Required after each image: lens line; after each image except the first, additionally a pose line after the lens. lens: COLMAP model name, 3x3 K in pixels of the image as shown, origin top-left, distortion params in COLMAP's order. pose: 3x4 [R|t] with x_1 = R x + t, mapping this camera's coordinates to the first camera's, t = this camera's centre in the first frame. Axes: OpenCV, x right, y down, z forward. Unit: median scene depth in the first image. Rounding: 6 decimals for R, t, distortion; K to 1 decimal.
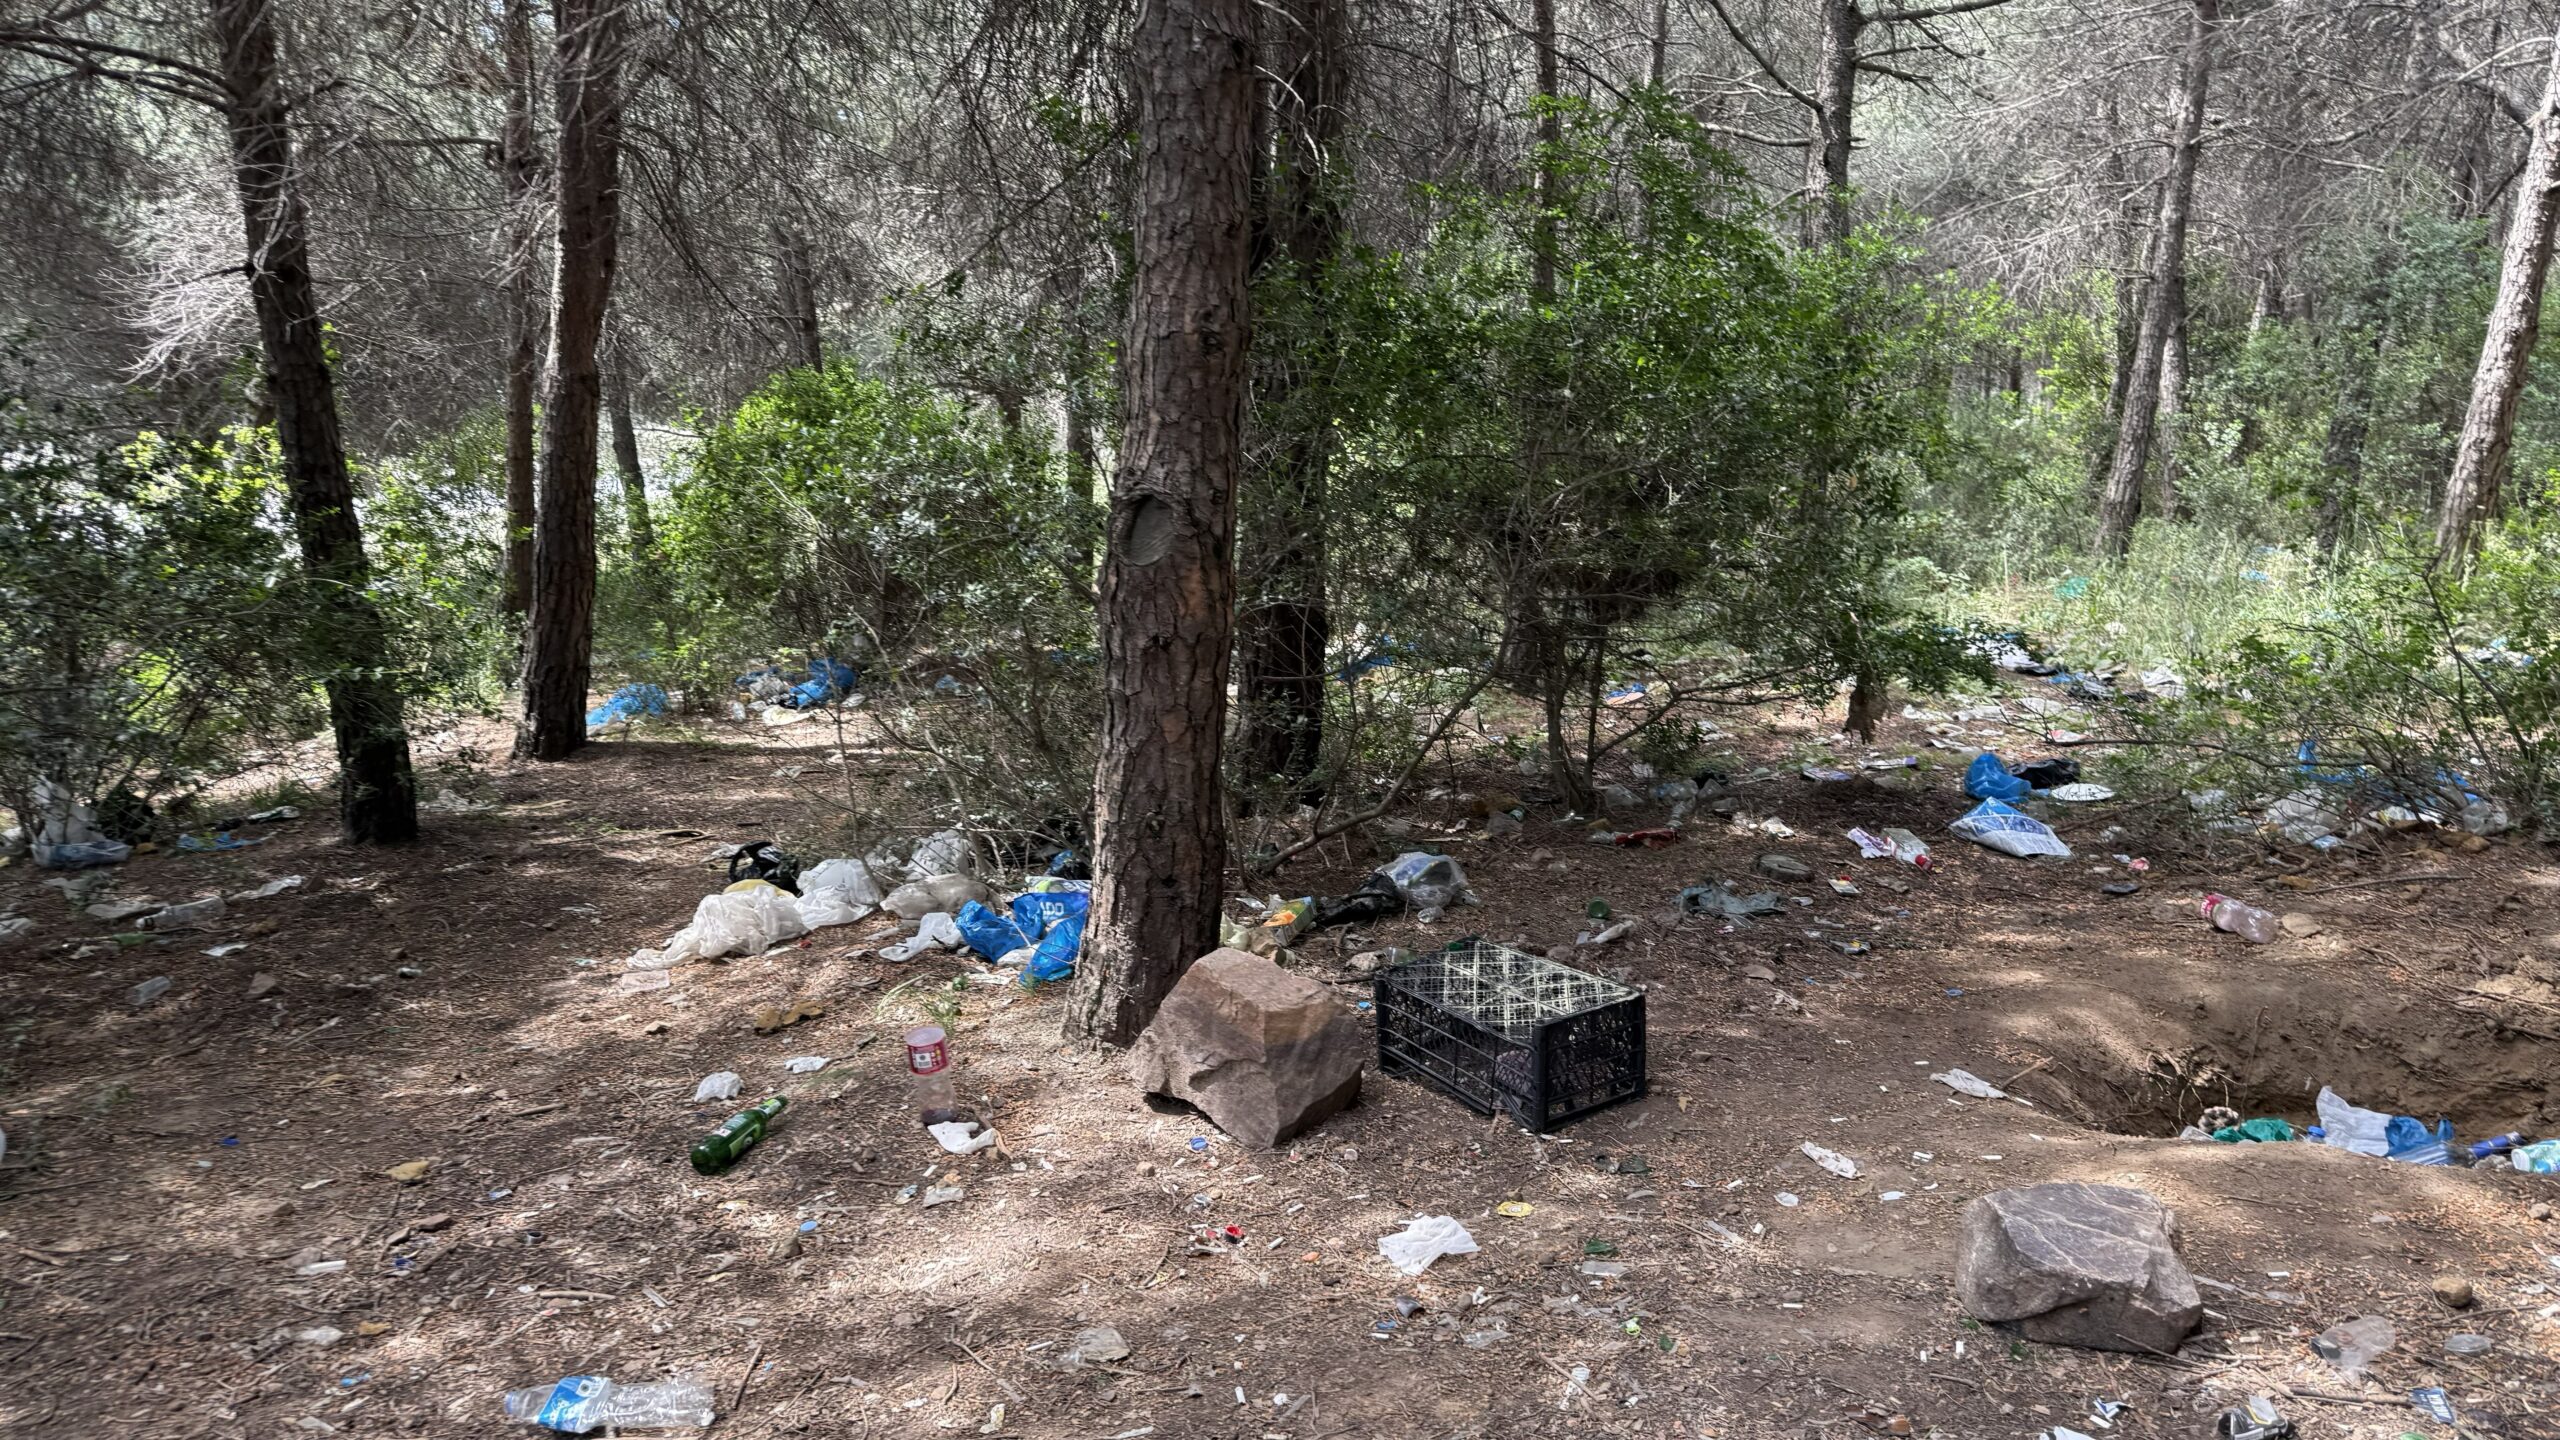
lens RADIAL K [[1758.8, 0, 1297.2], [0, 1758.8, 734.4], [0, 0, 1]] dist [-0.015302, -0.012983]
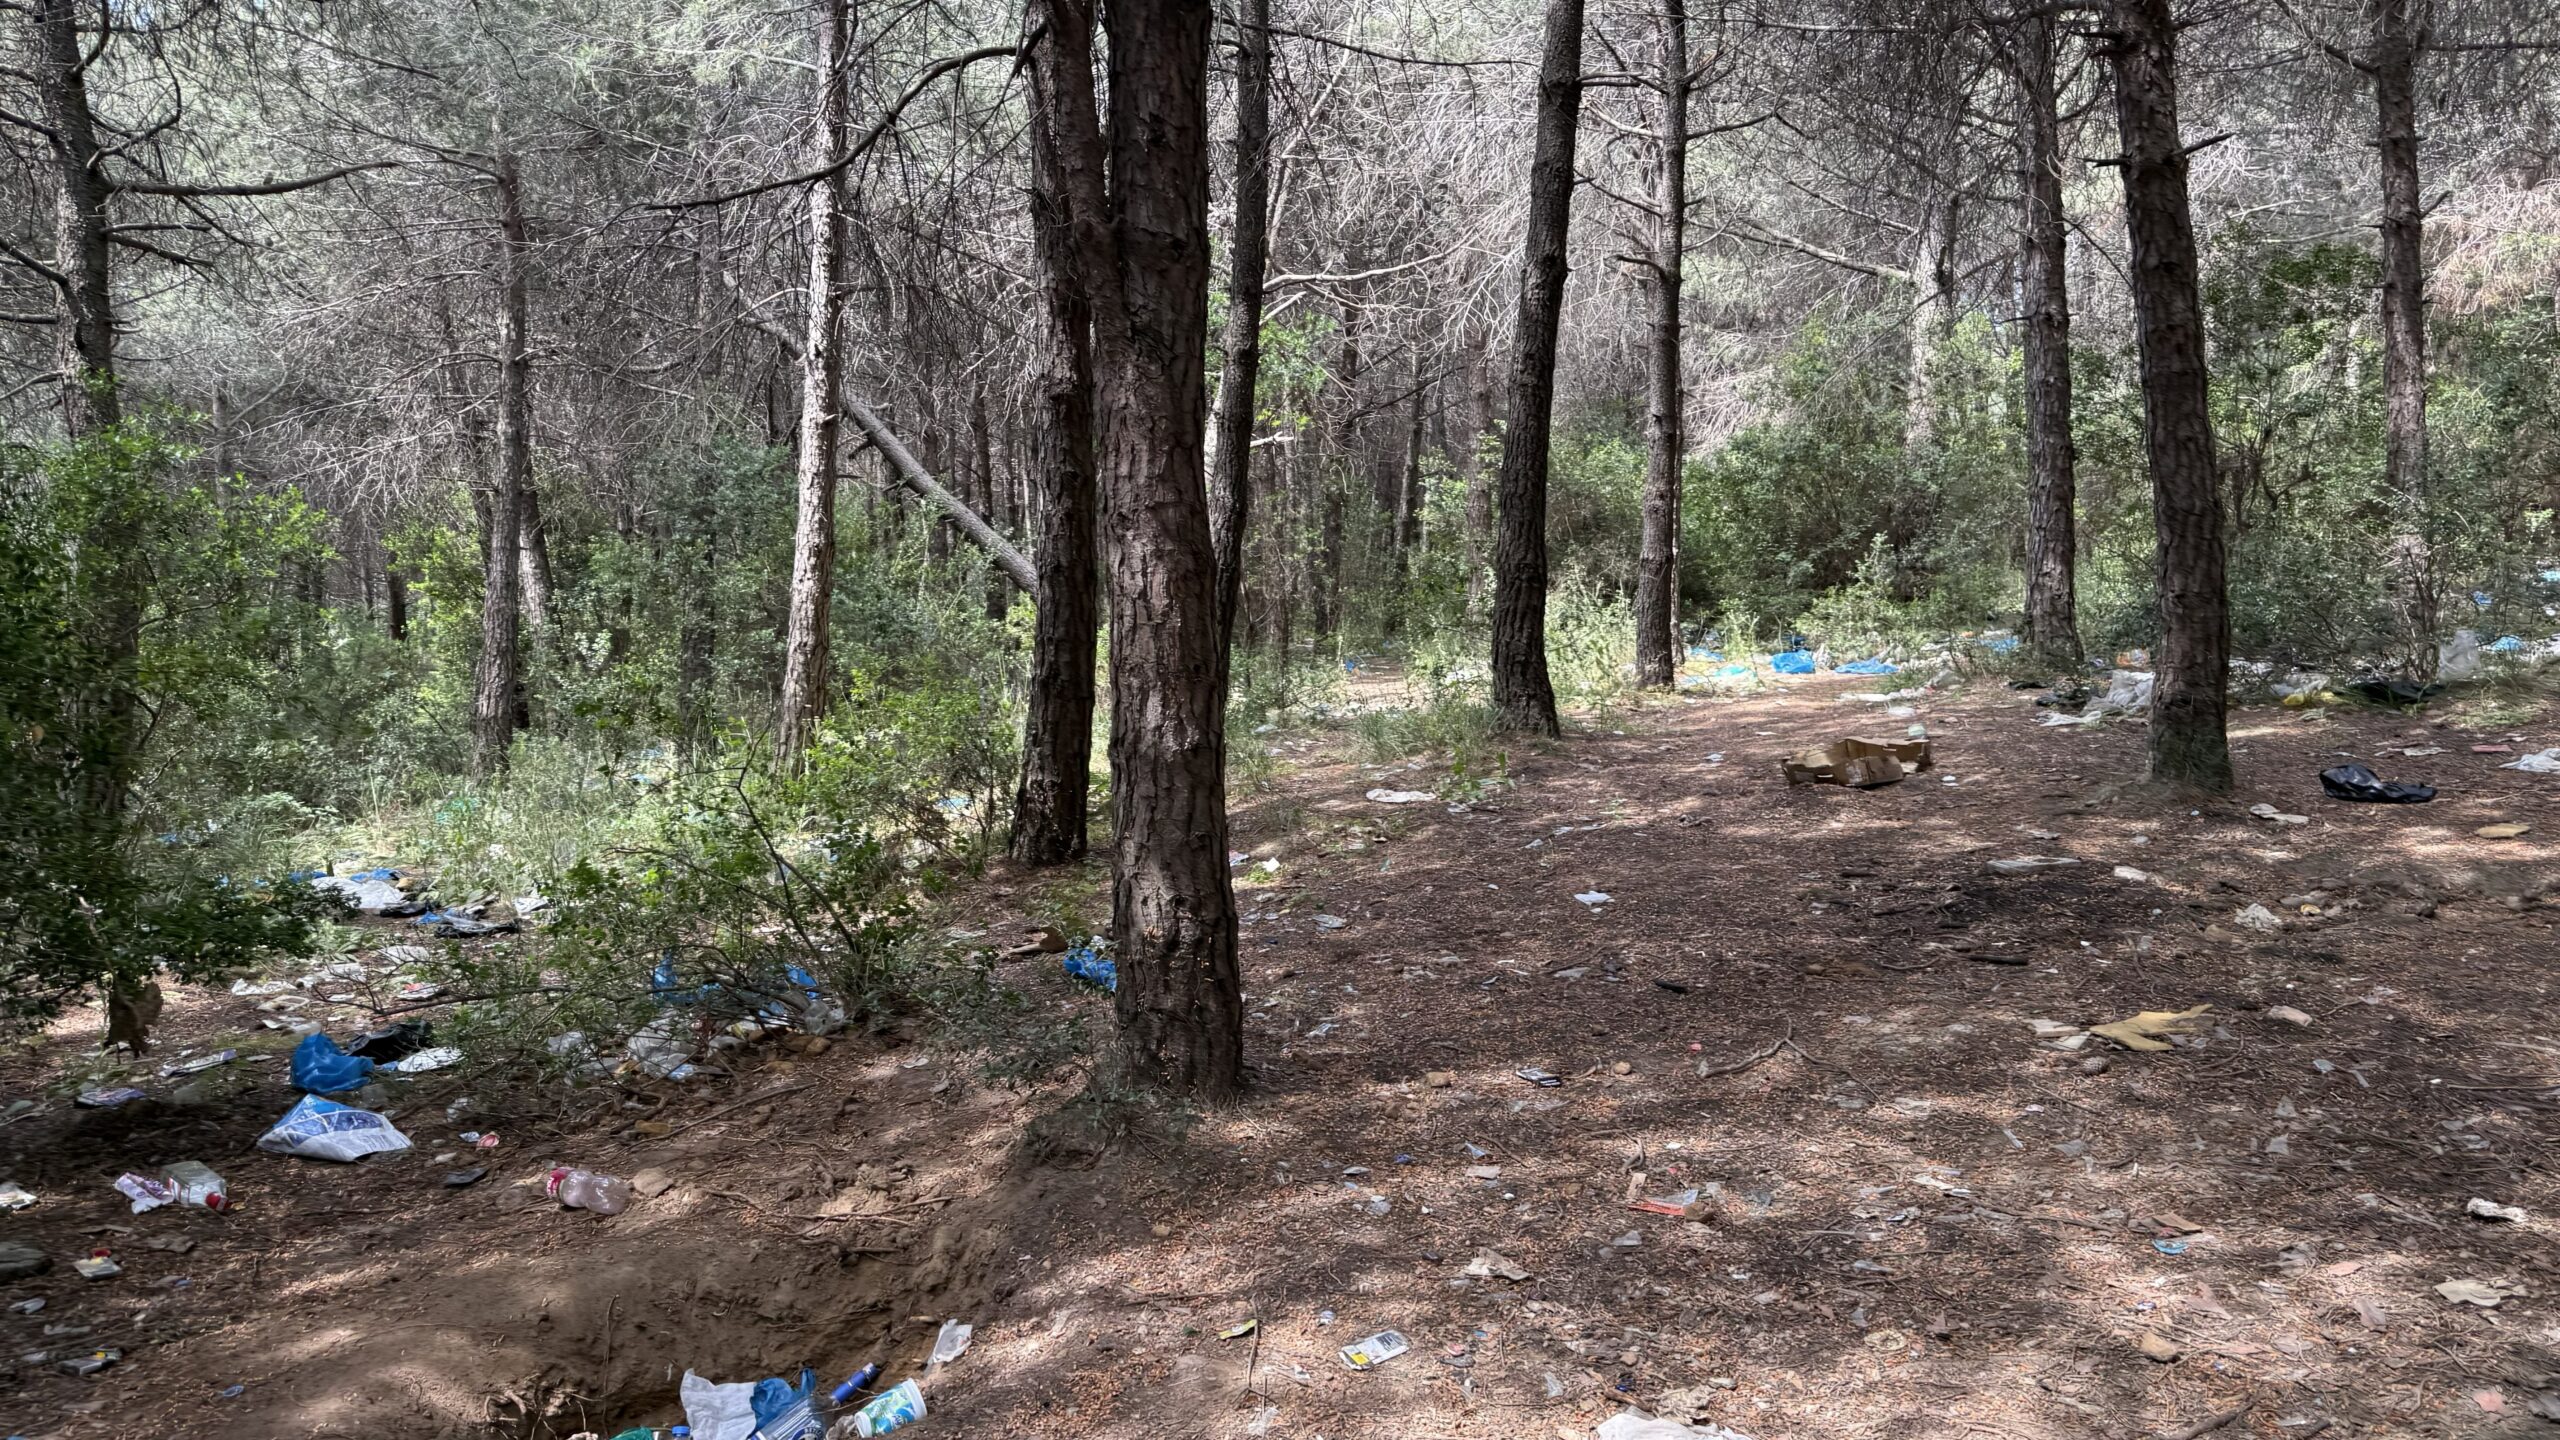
lens RADIAL K [[1758.8, 0, 1301.5], [0, 1758.8, 731.1], [0, 0, 1]] dist [-0.015302, -0.012983]
pose [[0.659706, -0.066194, 0.748603, 0.098311], [0.154920, 0.986697, -0.049276, -0.020793], [-0.735383, 0.148481, 0.661185, 0.081932]]
